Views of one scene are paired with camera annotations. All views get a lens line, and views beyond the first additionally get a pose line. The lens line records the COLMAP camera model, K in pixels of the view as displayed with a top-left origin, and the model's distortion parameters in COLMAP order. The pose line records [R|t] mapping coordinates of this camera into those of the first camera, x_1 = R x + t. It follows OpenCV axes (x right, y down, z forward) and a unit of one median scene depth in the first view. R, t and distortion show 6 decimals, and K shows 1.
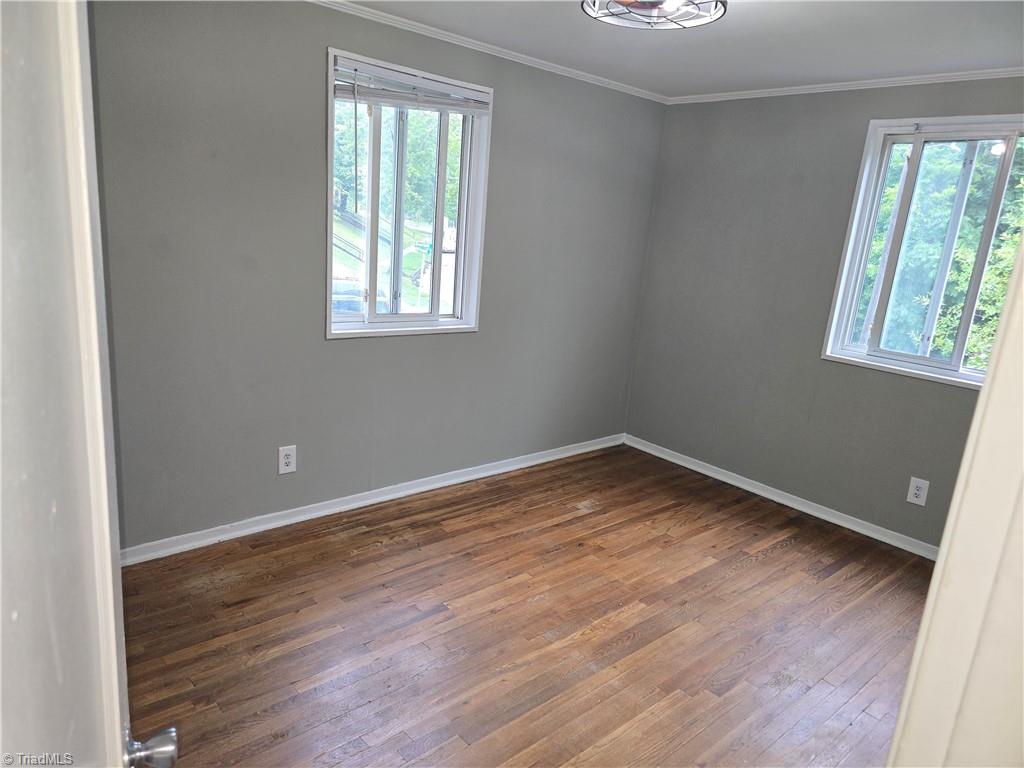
lens RADIAL K [[680.8, 0, 486.2], [0, 680.8, 384.9], [0, 0, 1]] dist [0.040337, -0.038267]
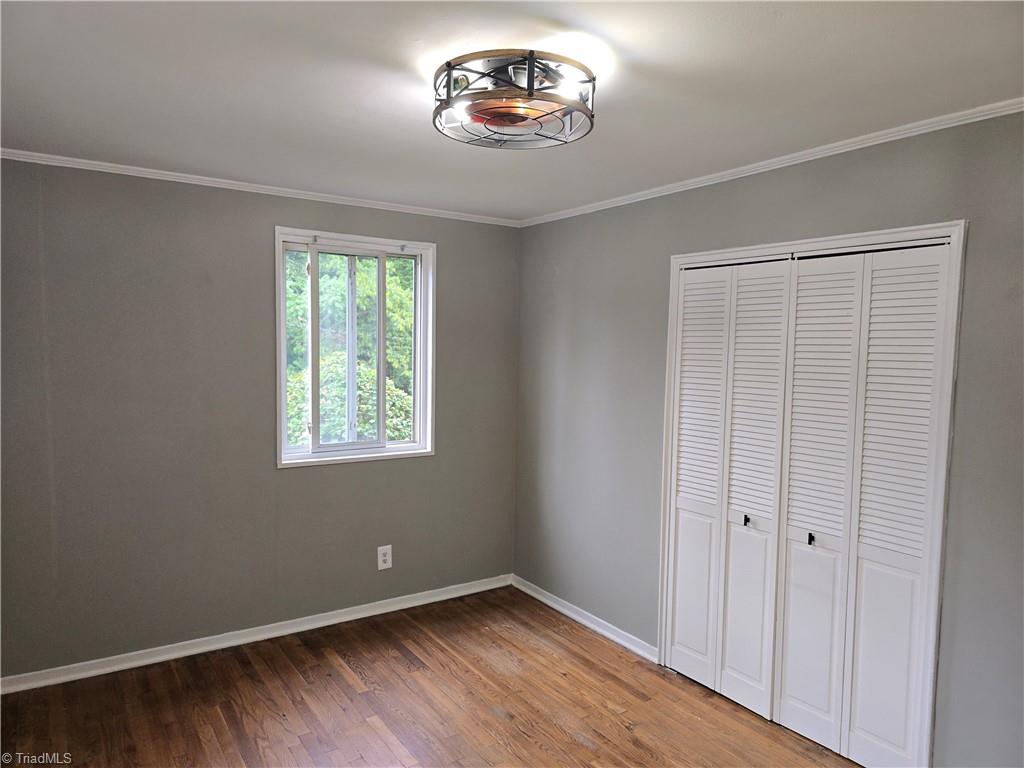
lens RADIAL K [[689.0, 0, 510.0], [0, 689.0, 386.0], [0, 0, 1]] dist [0.034235, -0.036106]
pose [[0.109669, -0.139814, 0.984086, -0.395120], [0.229848, 0.966790, 0.111742, -0.182311], [-0.967028, 0.213935, 0.138163, 0.543433]]
